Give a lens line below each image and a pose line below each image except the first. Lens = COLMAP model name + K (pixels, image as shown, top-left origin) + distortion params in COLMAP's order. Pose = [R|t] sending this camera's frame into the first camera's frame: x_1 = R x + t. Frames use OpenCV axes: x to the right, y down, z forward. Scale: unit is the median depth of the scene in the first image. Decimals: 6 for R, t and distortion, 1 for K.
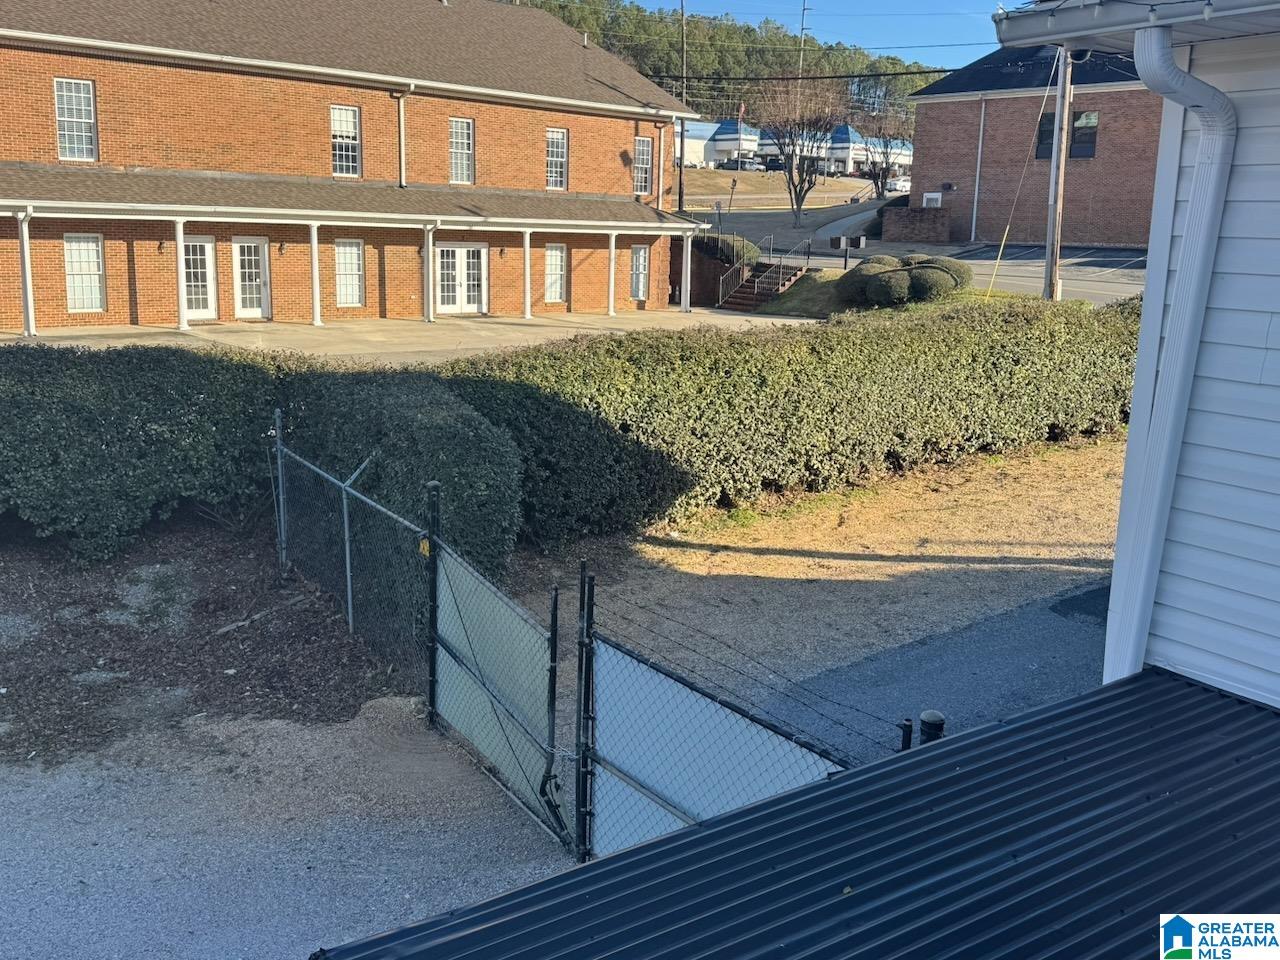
lens RADIAL K [[1256.8, 0, 640.0], [0, 1256.8, 480.0], [0, 0, 1]] dist [0.199370, -0.411874]
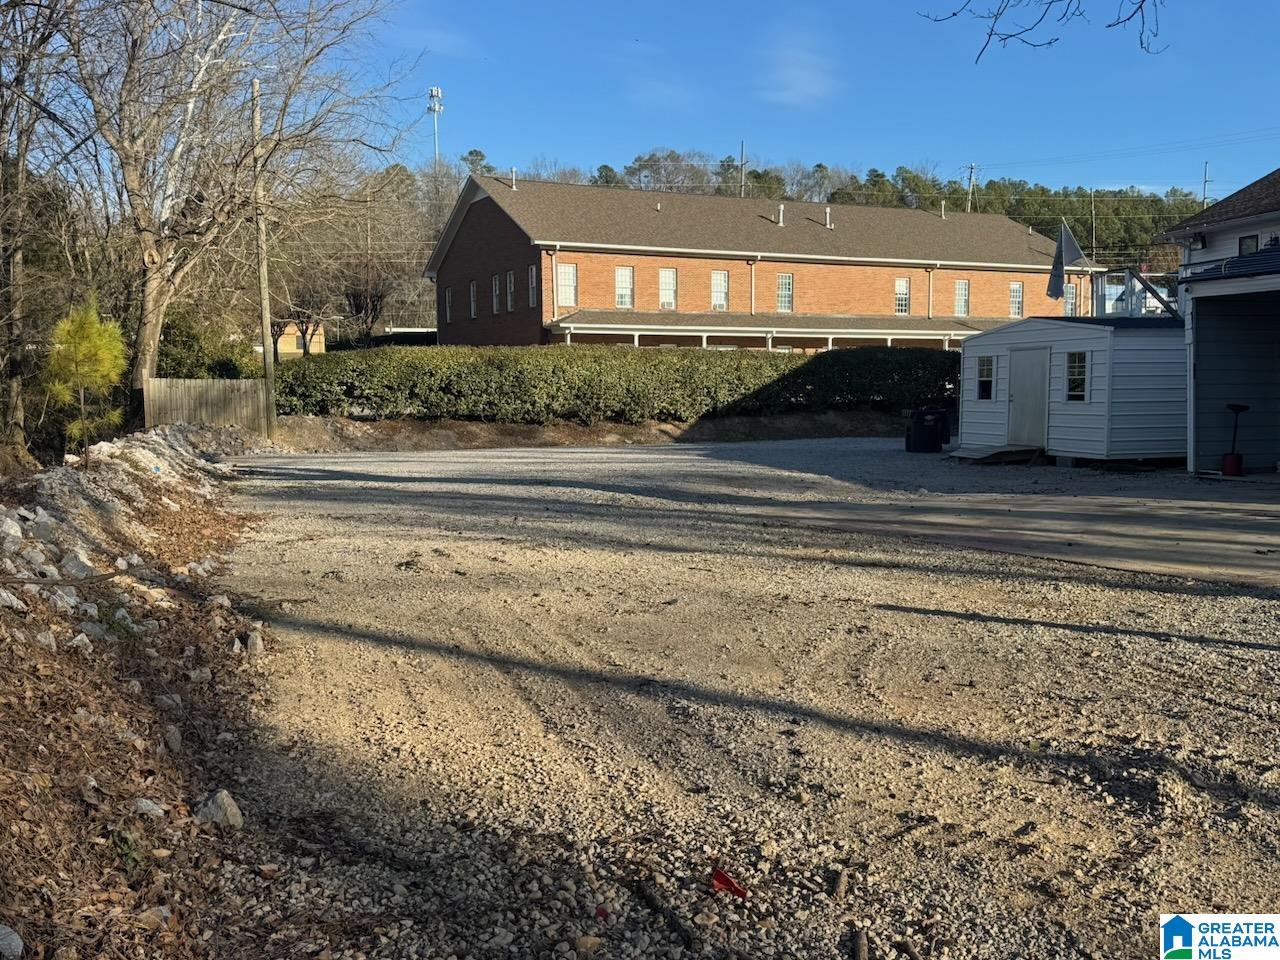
lens RADIAL K [[1256.8, 0, 640.0], [0, 1256.8, 480.0], [0, 0, 1]] dist [0.199370, -0.411874]
pose [[0.954056, -0.009120, -0.299489, -0.036497], [-0.031919, 0.990755, -0.131852, 0.256566], [0.297923, 0.135353, 0.944945, -0.828509]]
